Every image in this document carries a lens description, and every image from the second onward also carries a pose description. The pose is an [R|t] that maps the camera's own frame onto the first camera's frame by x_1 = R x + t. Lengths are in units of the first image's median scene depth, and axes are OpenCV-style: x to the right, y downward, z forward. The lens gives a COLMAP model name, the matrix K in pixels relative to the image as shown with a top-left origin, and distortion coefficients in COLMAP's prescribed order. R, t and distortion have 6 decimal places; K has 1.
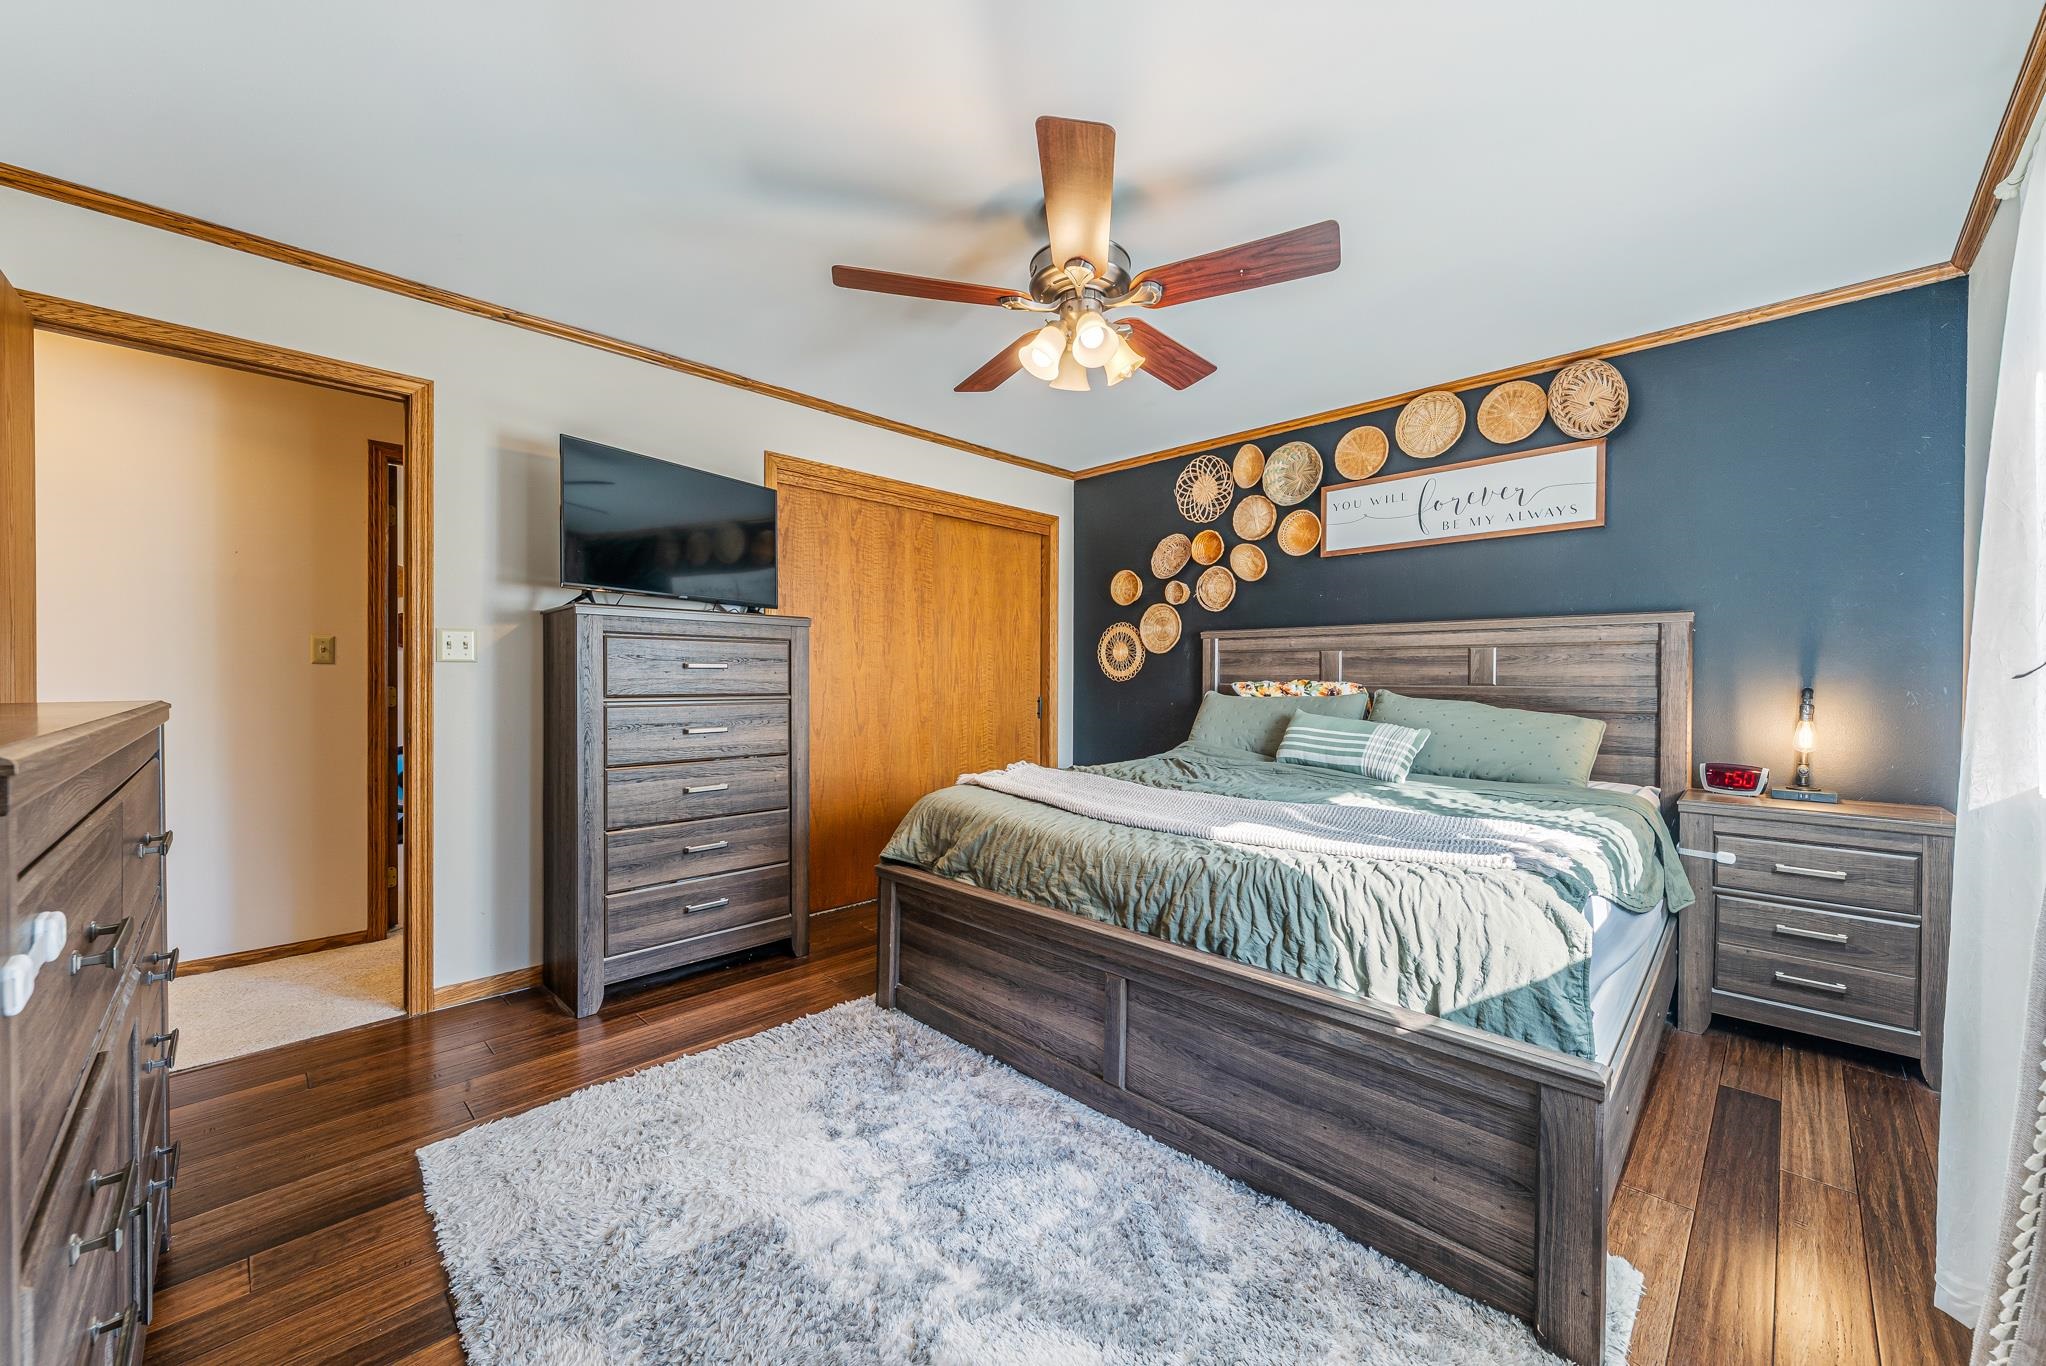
lens RADIAL K [[782.1, 0, 1023.8], [0, 782.1, 683.2], [0, 0, 1]] dist [0.002491, 0.000007]
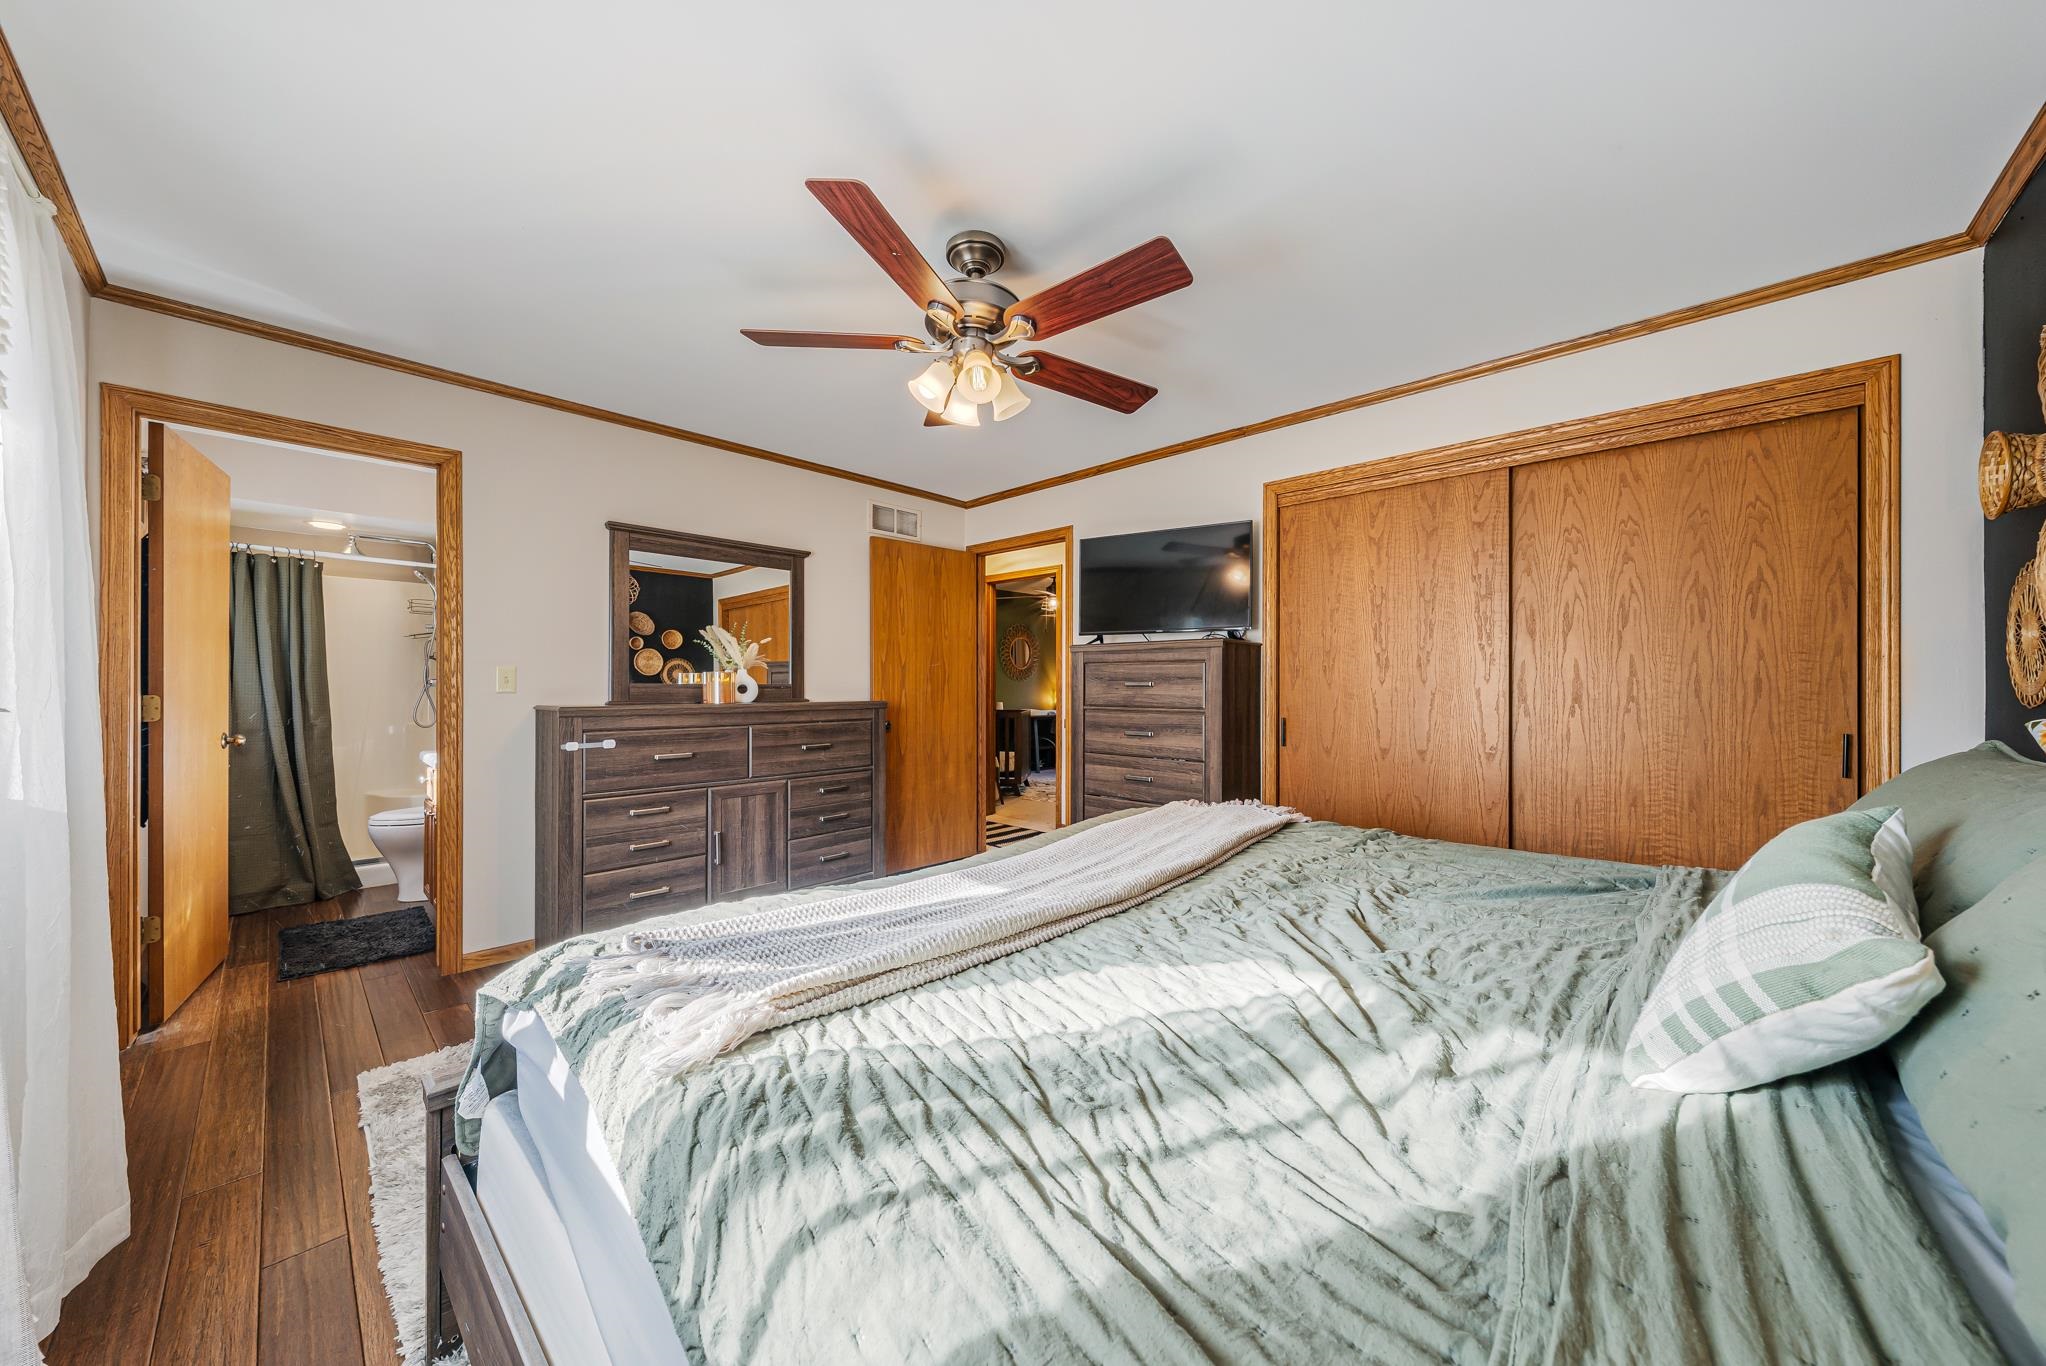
lens RADIAL K [[710.1, 0, 1023.8], [0, 710.1, 688.4], [0, 0, 1]] dist [0.000104, -0.000200]
pose [[0.024125, -0.006914, -0.999685, 0.585498], [-0.010402, 0.999920, -0.007167, -0.003578], [0.999655, 0.010572, 0.024052, 0.595553]]
